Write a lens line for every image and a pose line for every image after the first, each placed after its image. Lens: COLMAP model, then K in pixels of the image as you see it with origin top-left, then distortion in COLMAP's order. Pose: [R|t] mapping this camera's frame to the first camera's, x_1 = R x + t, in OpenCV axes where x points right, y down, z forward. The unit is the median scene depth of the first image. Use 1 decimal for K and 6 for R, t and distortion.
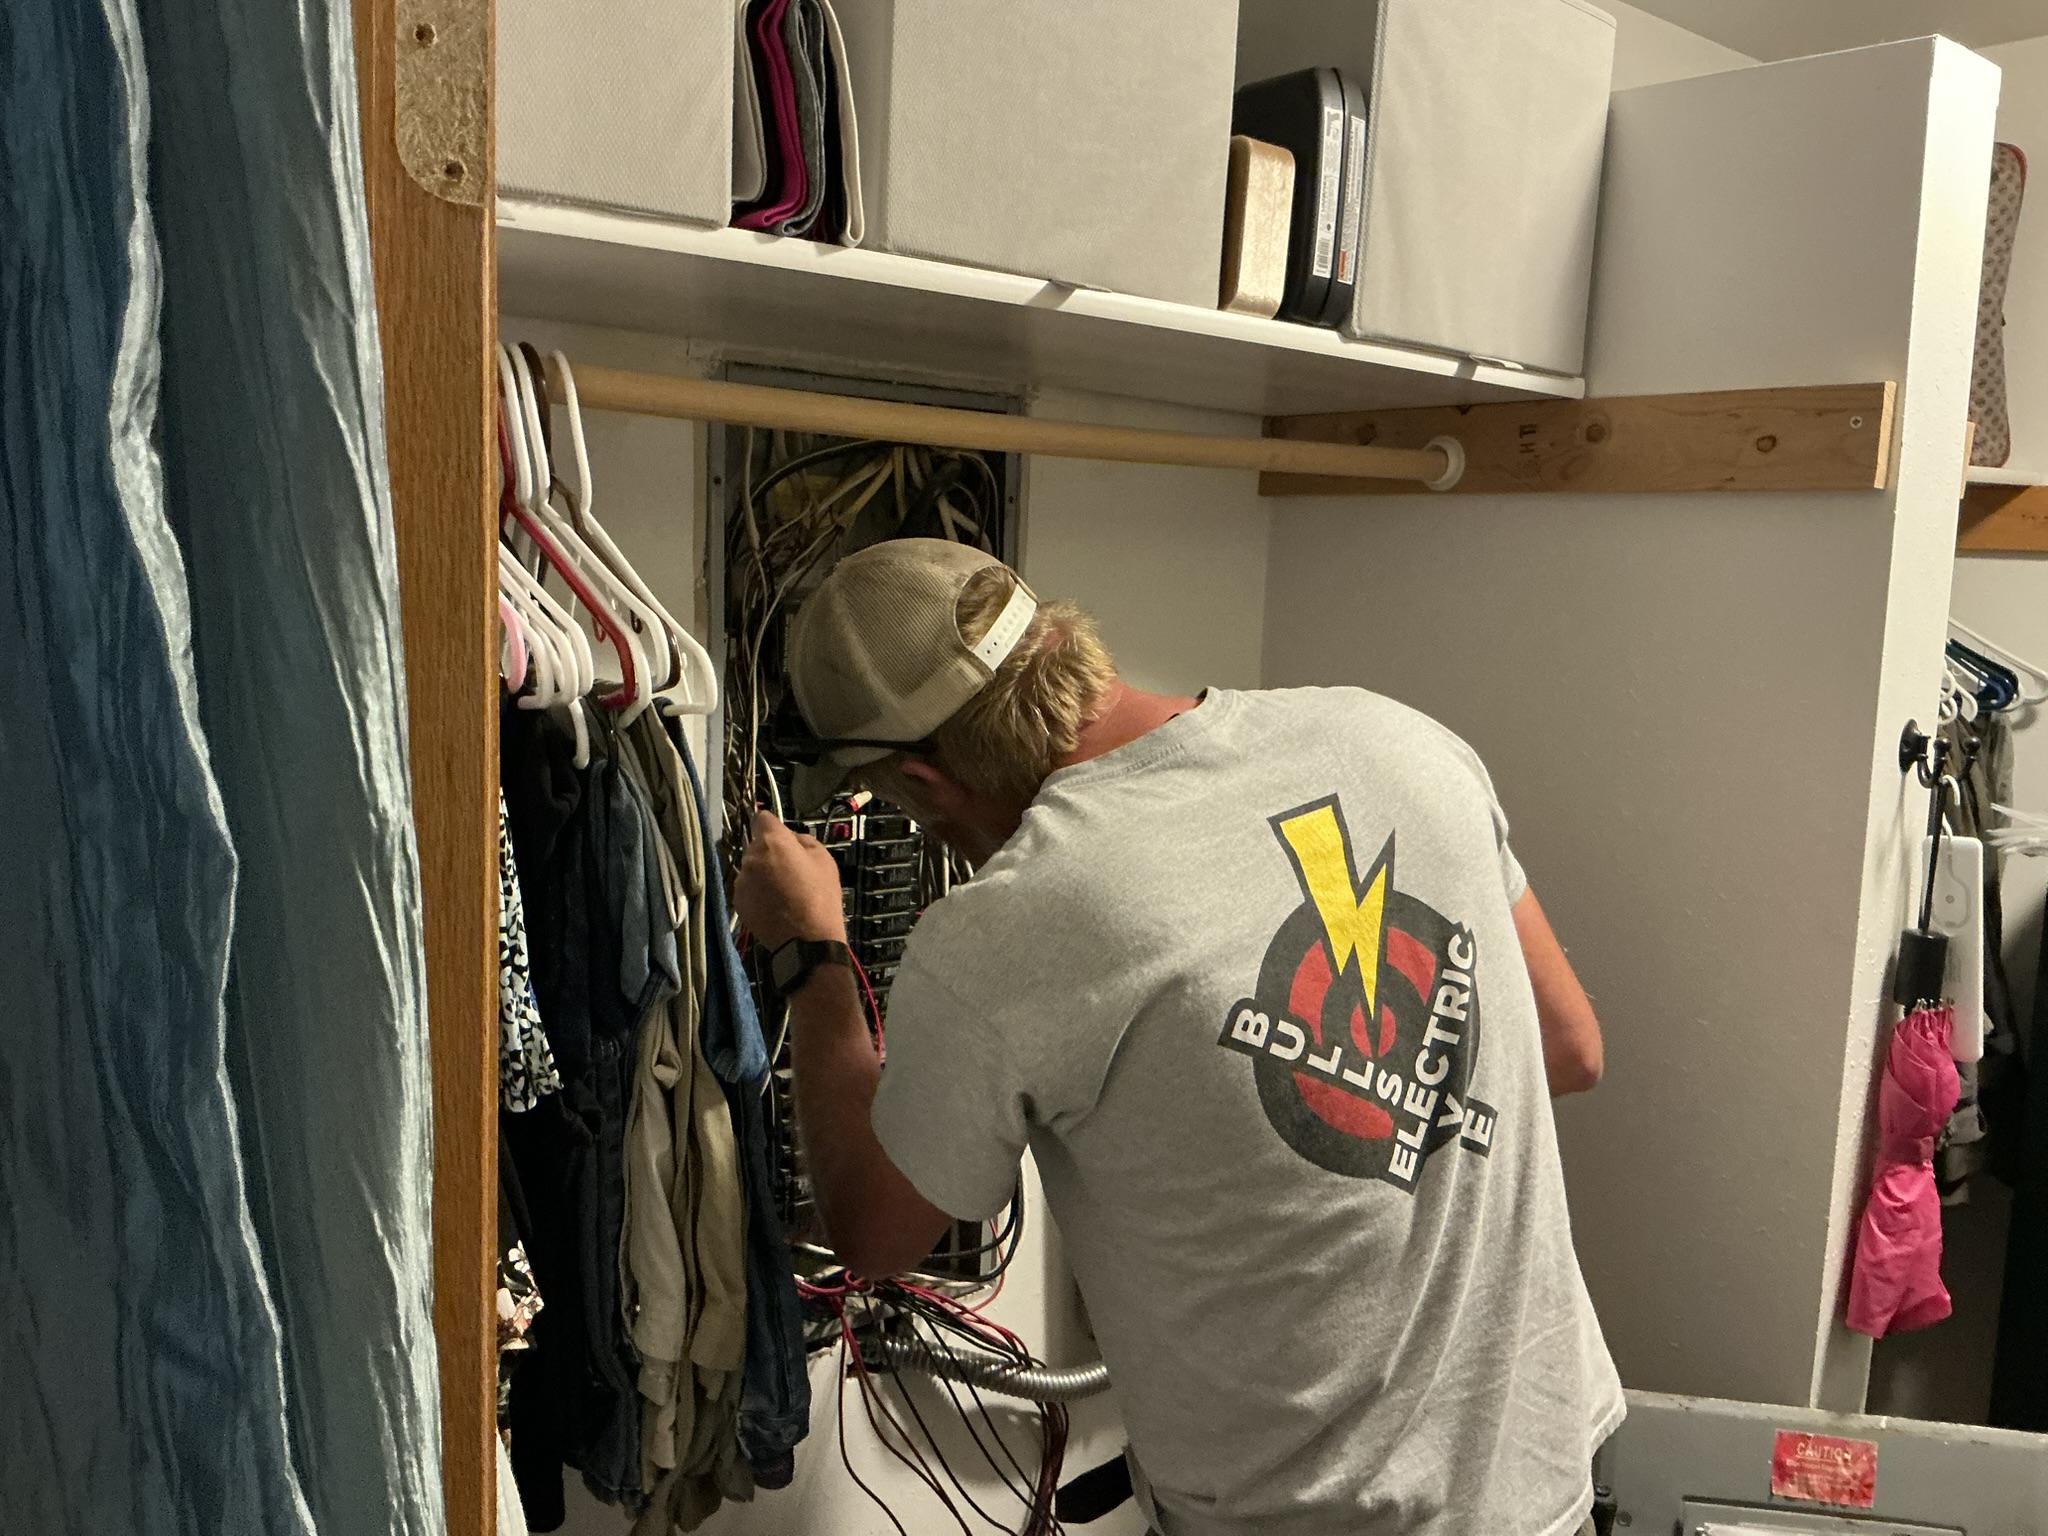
lens RADIAL K [[1656.8, 0, 1024.0], [0, 1656.8, 768.0], [0, 0, 1]] dist [-0.128405, 0.003080]
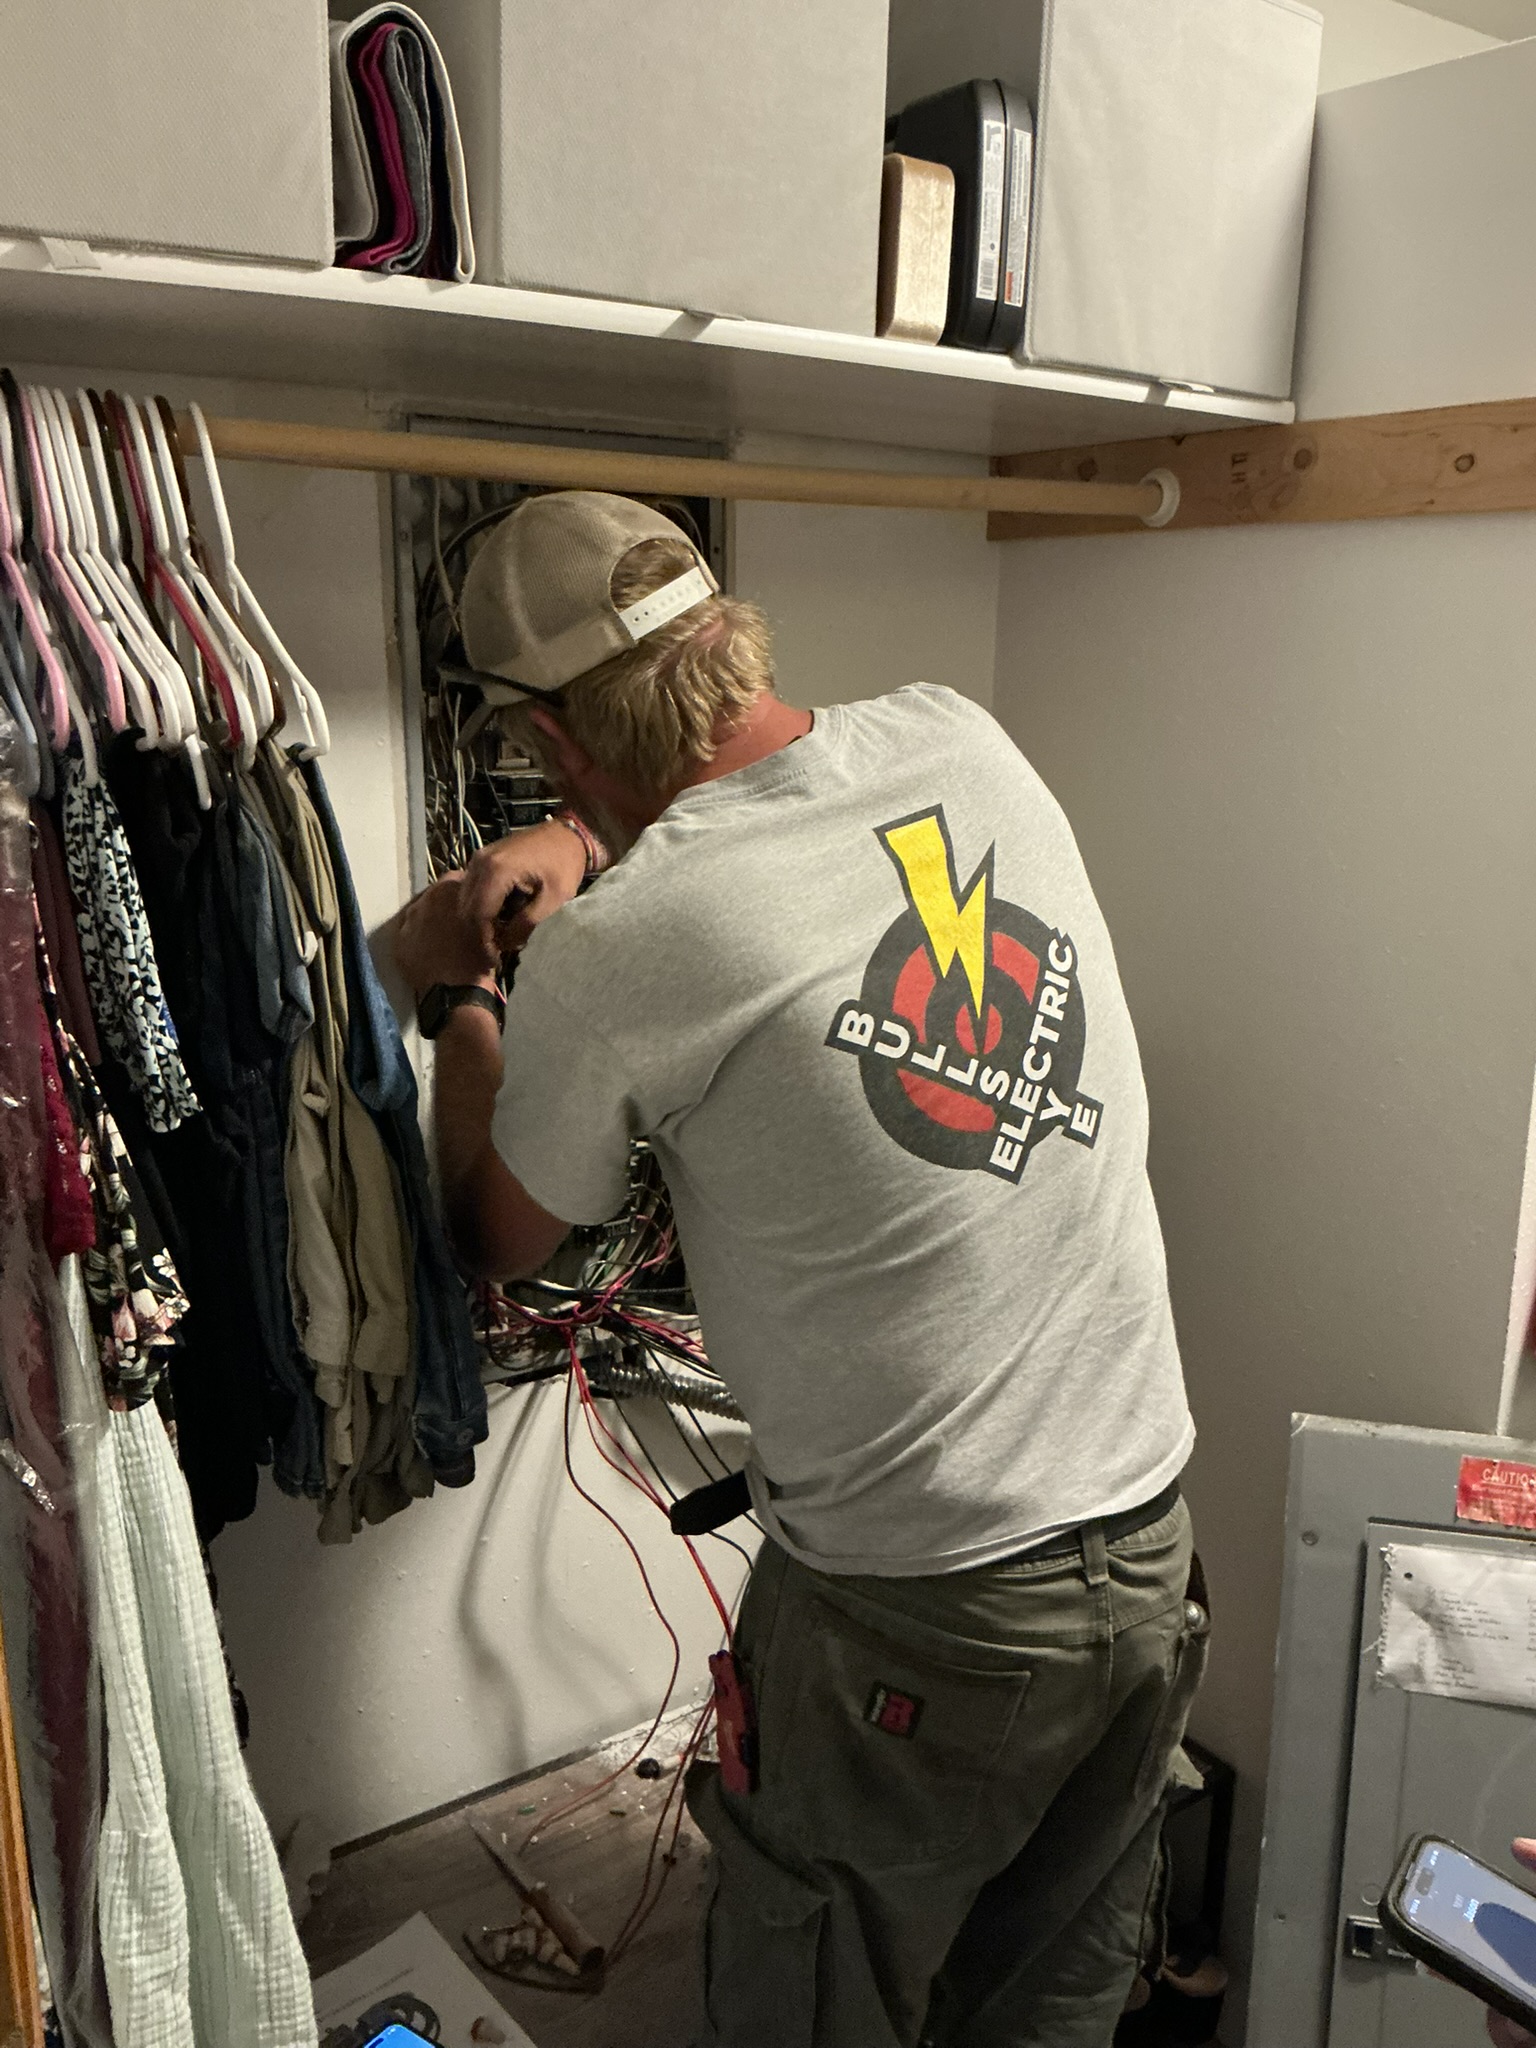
lens RADIAL K [[1670.0, 0, 885.5], [0, 1670.0, 1086.9], [0, 0, 1]] dist [-0.076664, -0.051155]
pose [[0.998962, -0.039023, 0.023477, 0.115359], [0.035263, 0.989026, 0.143469, 0.036322], [-0.028818, -0.142493, 0.989376, -0.061931]]
